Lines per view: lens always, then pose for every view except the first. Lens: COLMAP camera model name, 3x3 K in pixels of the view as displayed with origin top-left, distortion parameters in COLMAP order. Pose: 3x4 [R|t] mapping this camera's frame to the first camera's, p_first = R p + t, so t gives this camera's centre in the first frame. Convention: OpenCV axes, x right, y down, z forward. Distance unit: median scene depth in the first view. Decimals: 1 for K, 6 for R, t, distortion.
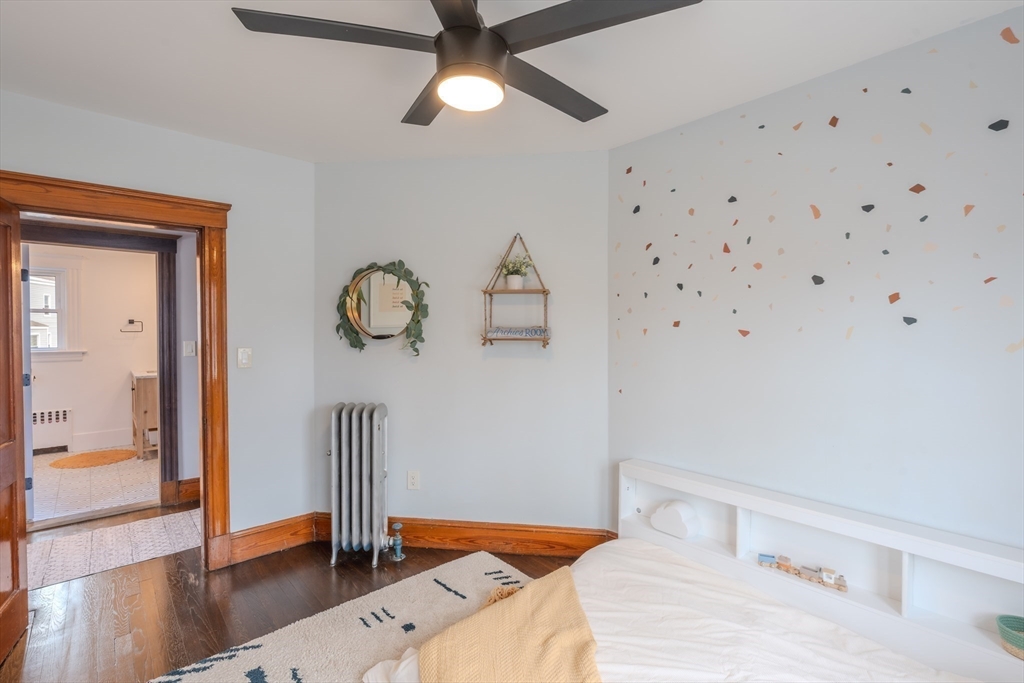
lens RADIAL K [[459.4, 0, 507.4], [0, 459.4, 339.4], [0, 0, 1]] dist [0.000433, 0.000100]
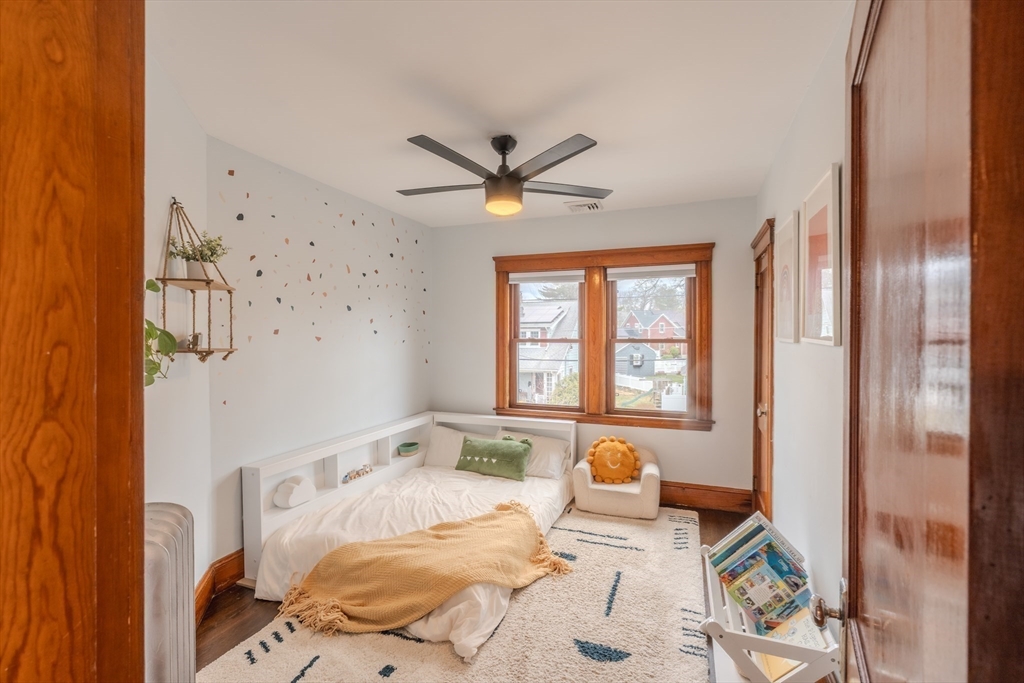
lens RADIAL K [[459.4, 0, 510.7], [0, 459.4, 336.7], [0, 0, 1]] dist [0.000433, 0.000100]
pose [[-0.447804, -0.009177, 0.894085, -0.821176], [0.012103, 0.999794, 0.016323, -0.028860], [-0.894050, 0.018130, -0.447600, 0.861104]]
